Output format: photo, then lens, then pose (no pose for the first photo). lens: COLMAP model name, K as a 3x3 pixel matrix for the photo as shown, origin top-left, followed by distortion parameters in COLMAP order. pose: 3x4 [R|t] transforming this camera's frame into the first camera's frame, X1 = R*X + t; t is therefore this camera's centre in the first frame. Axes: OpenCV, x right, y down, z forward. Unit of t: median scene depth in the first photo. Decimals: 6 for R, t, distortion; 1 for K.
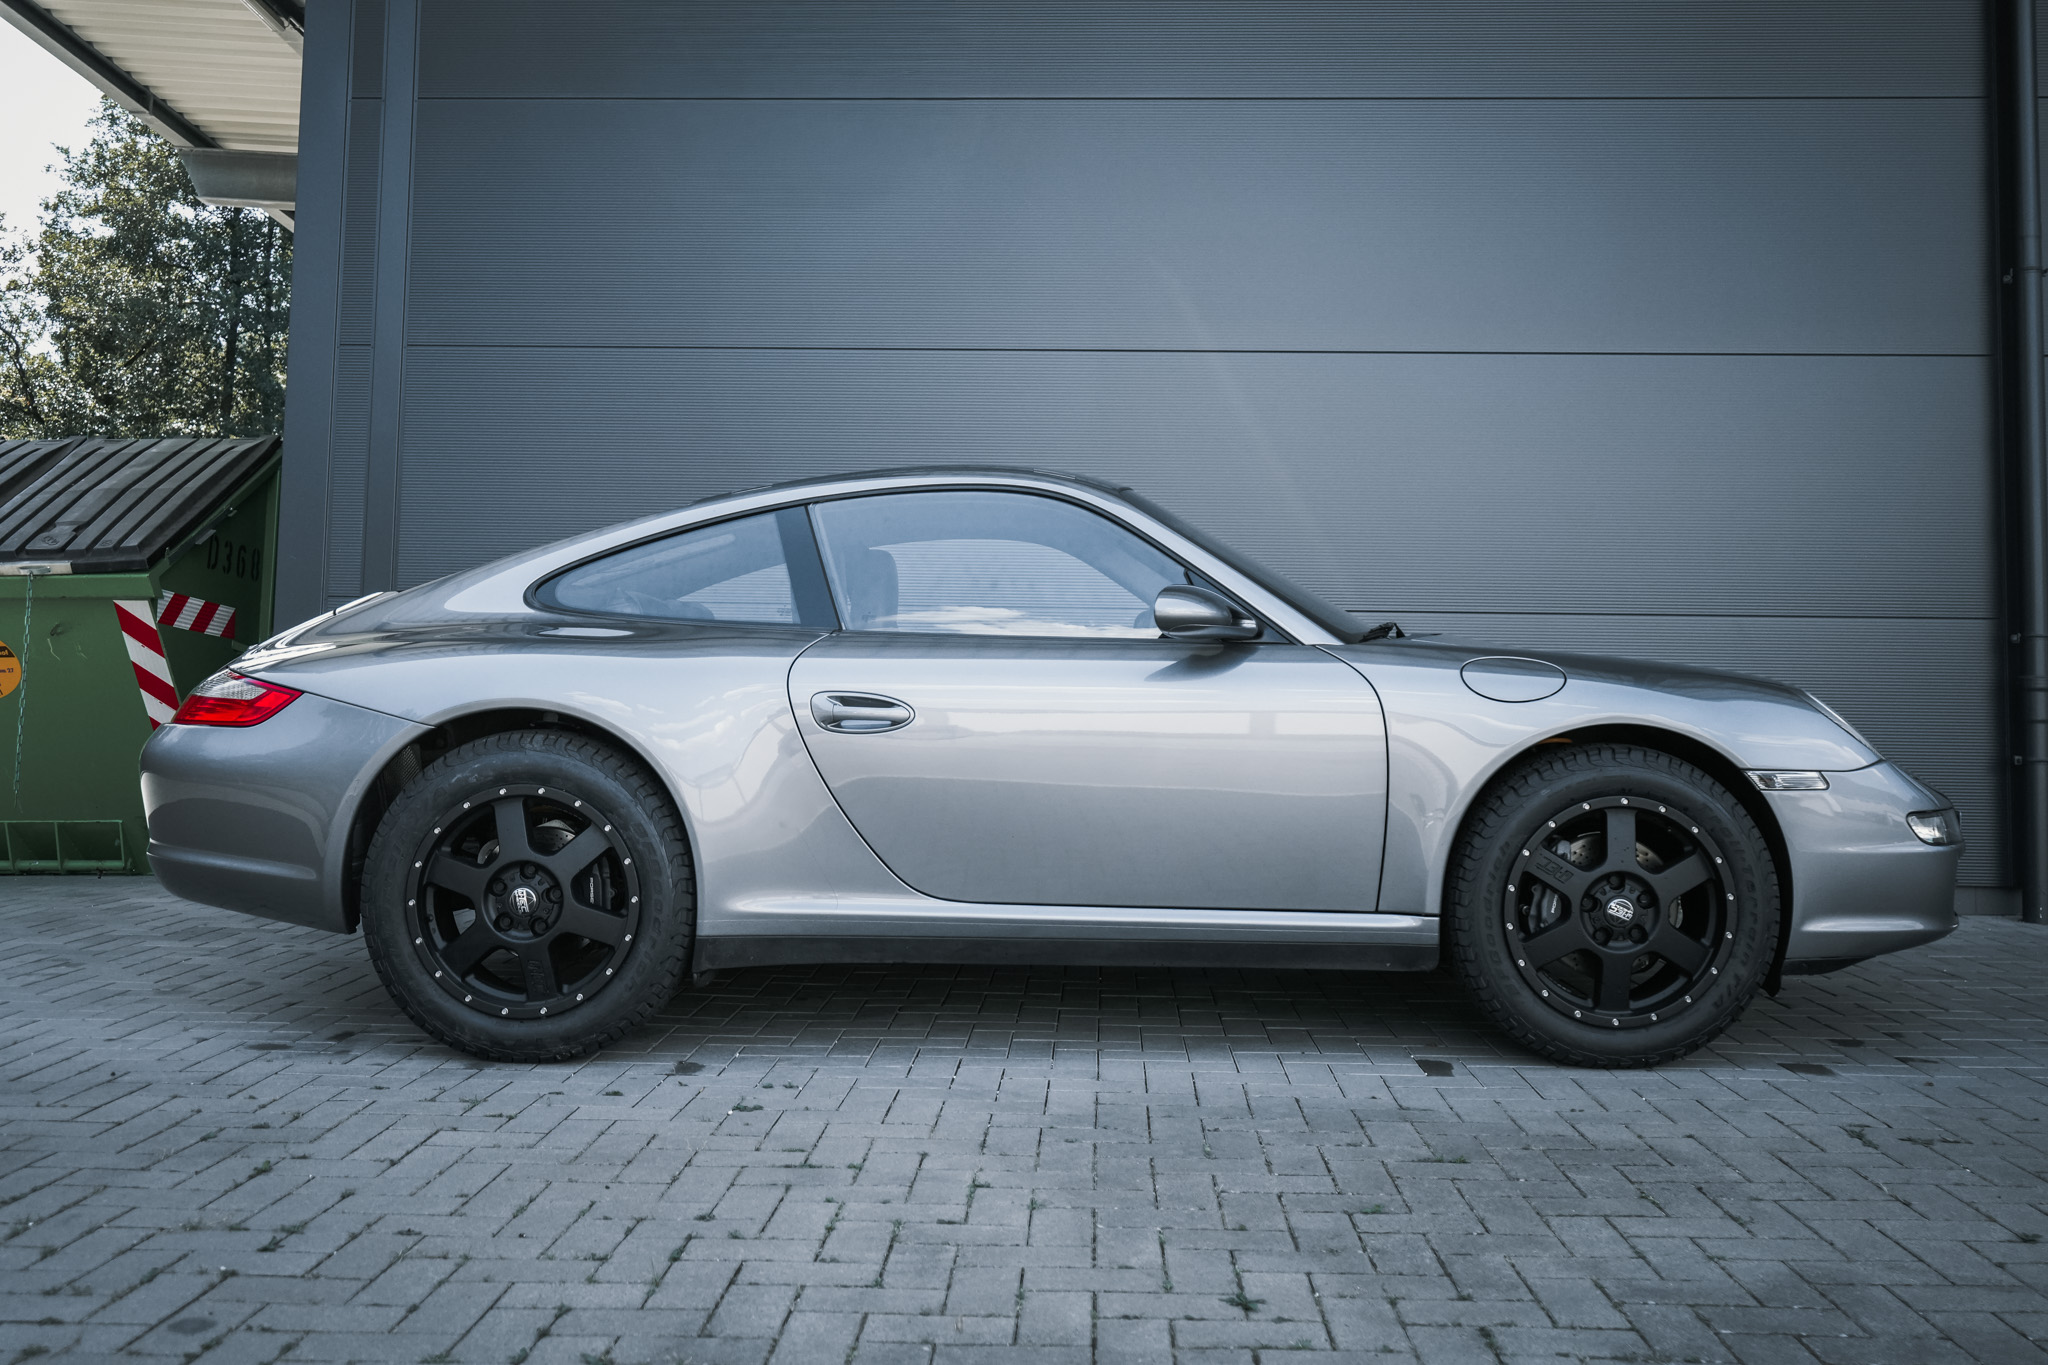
lens RADIAL K [[1803.4, 0, 1024.0], [0, 1803.4, 682.5], [0, 0, 1]] dist [-0.002718, 0.002873]
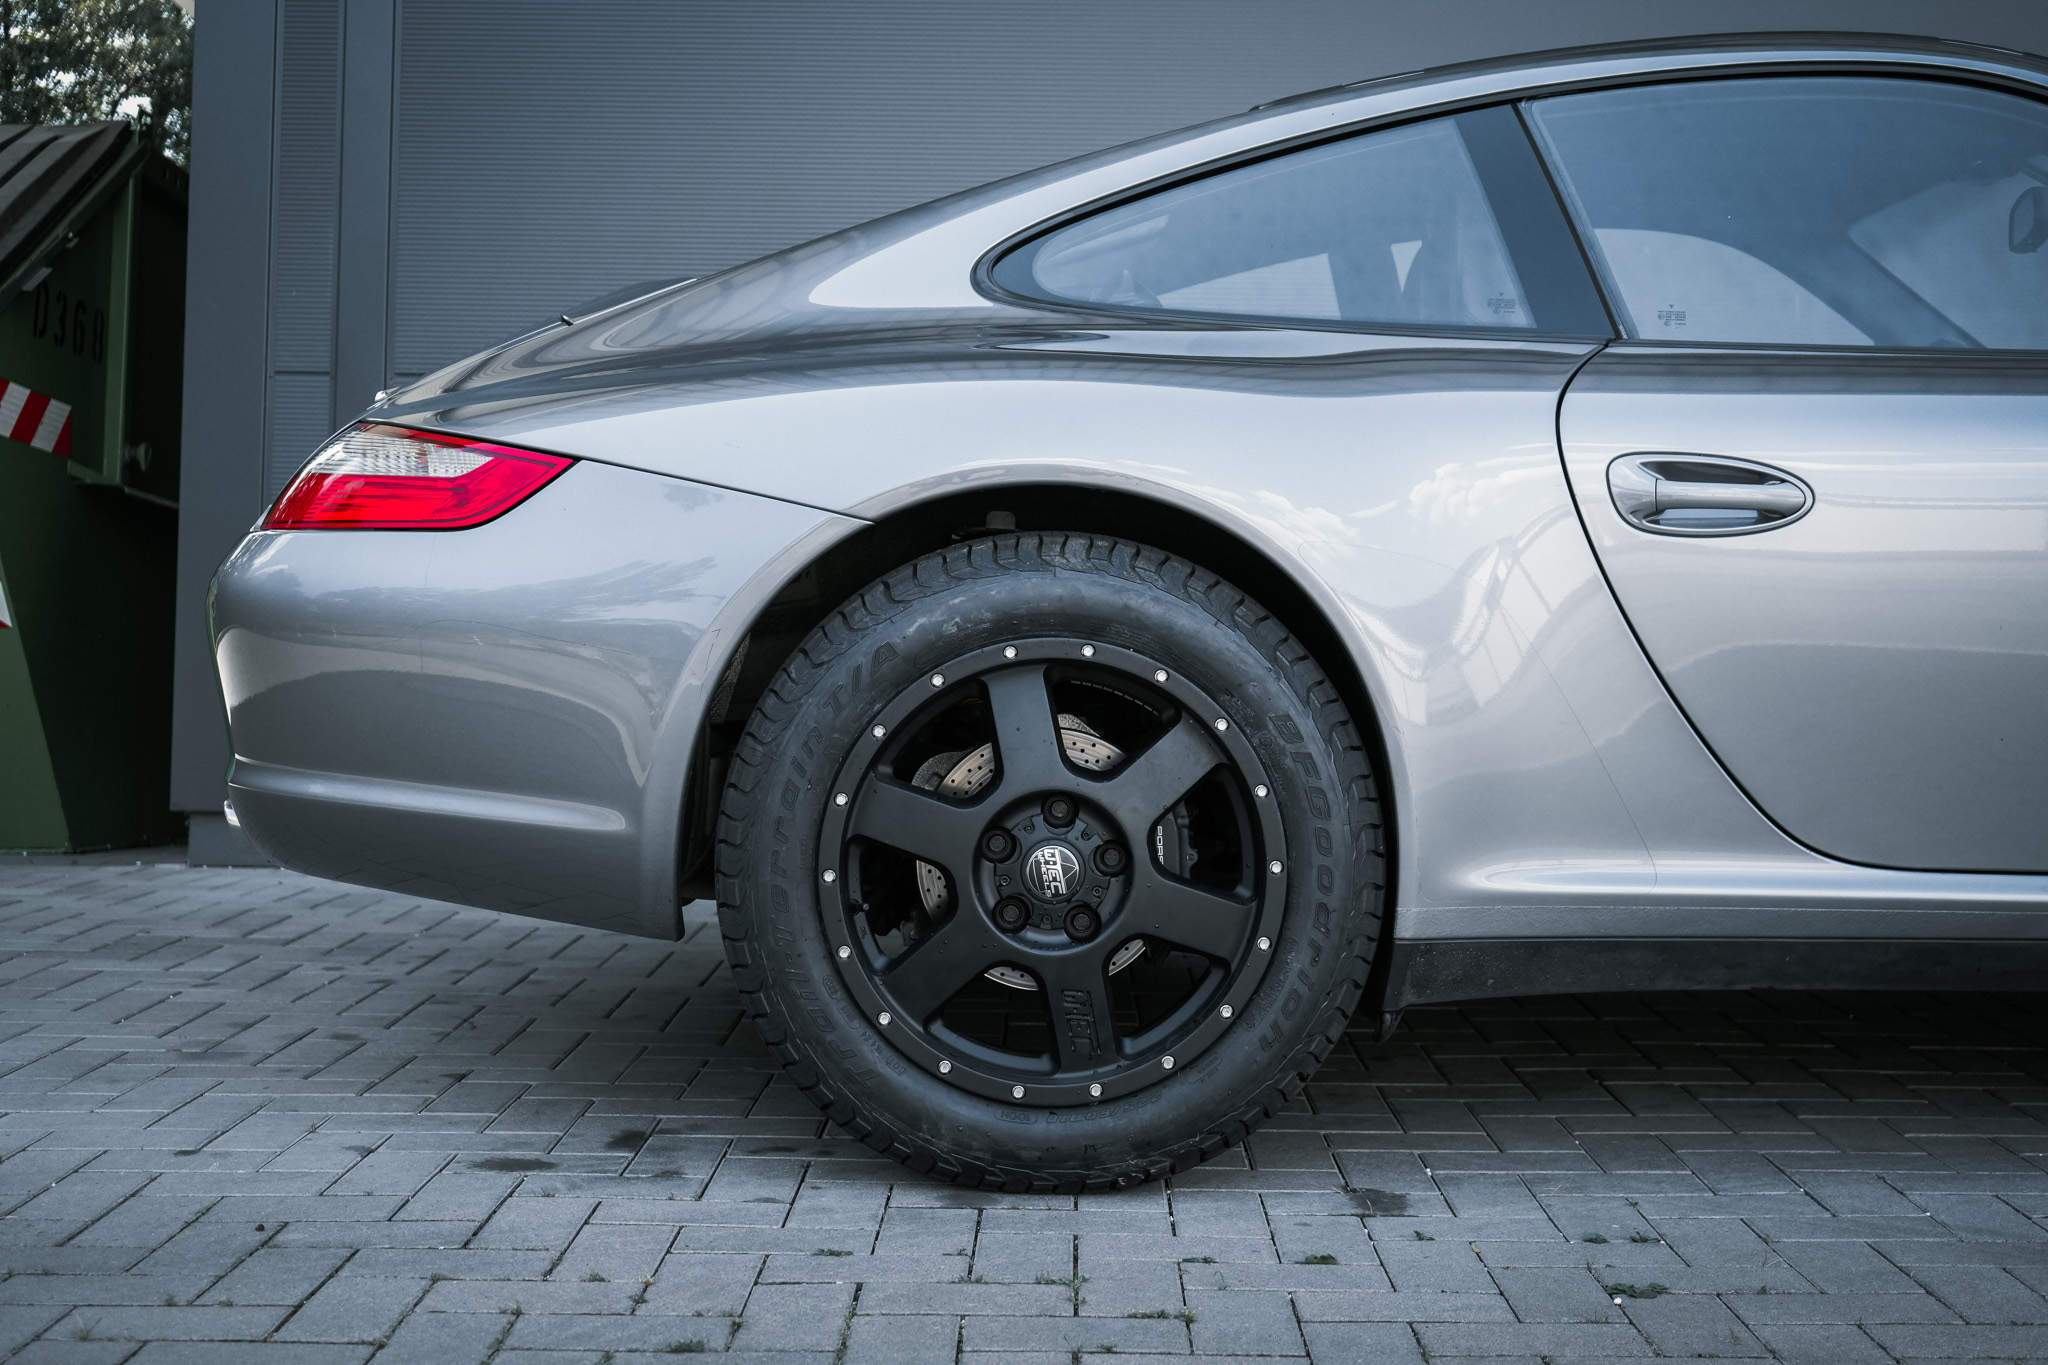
lens RADIAL K [[2543.0, 0, 1024.0], [0, 2543.0, 682.5], [0, 0, 1]] dist [0.001676, -0.006932]
pose [[0.999439, -0.003332, 0.033311, -0.305877], [0.002197, 0.999417, 0.034057, 0.044616], [-0.033405, -0.033965, 0.998865, 0.296927]]
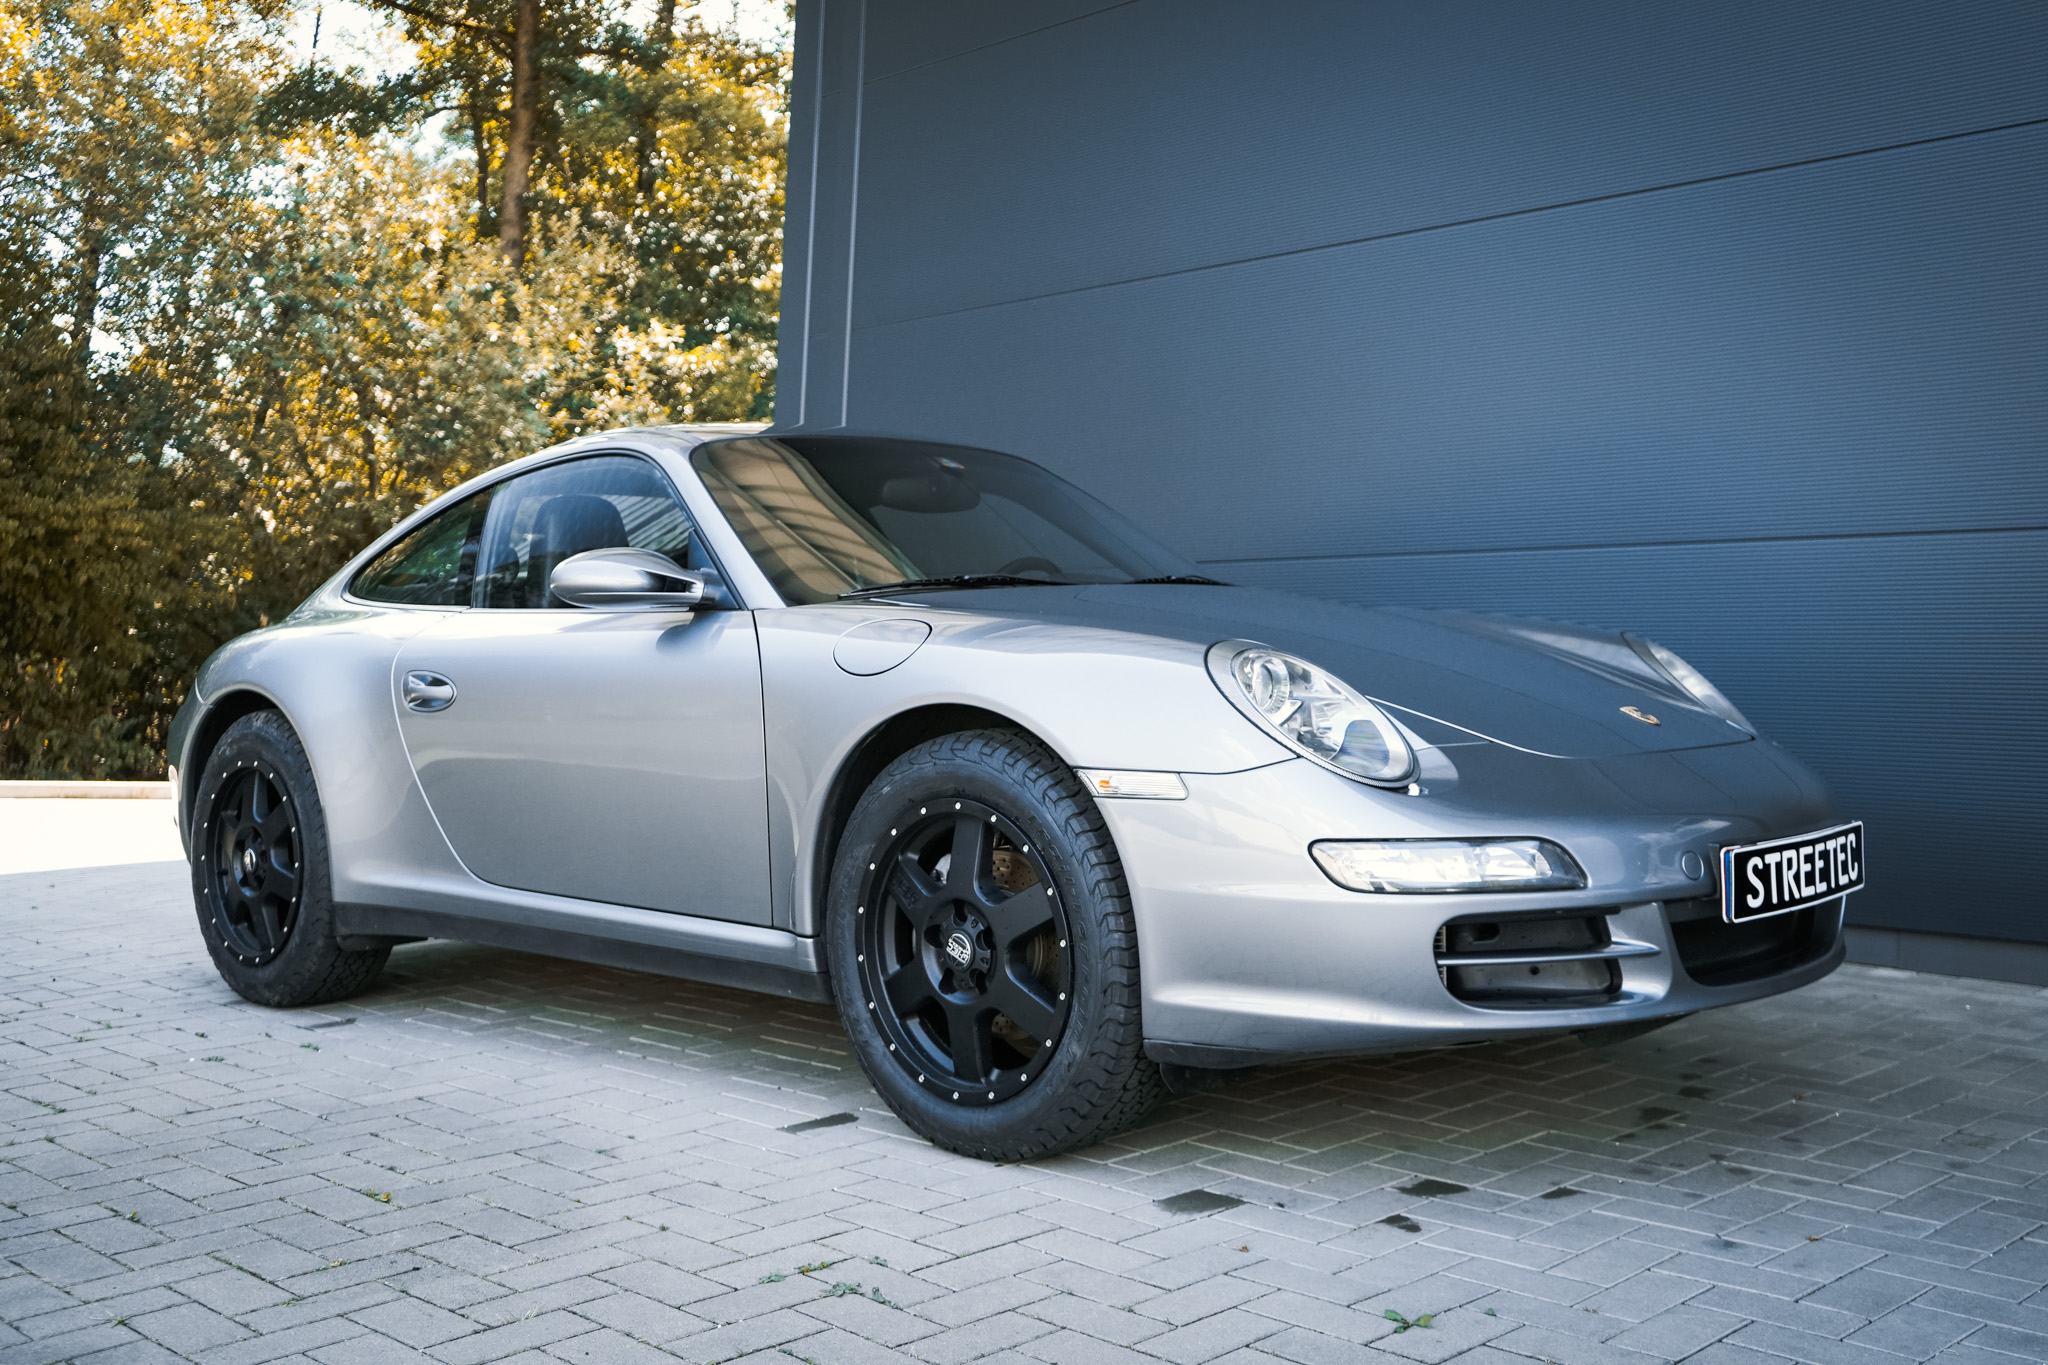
lens RADIAL K [[2052.1, 0, 1024.0], [0, 2052.1, 682.5], [0, 0, 1]] dist [0.008877, 0.014612]
pose [[0.733188, -0.004418, -0.680012, 0.939599], [0.019394, 0.999708, 0.014415, 0.002004], [0.679750, -0.023758, 0.733059, 0.386189]]
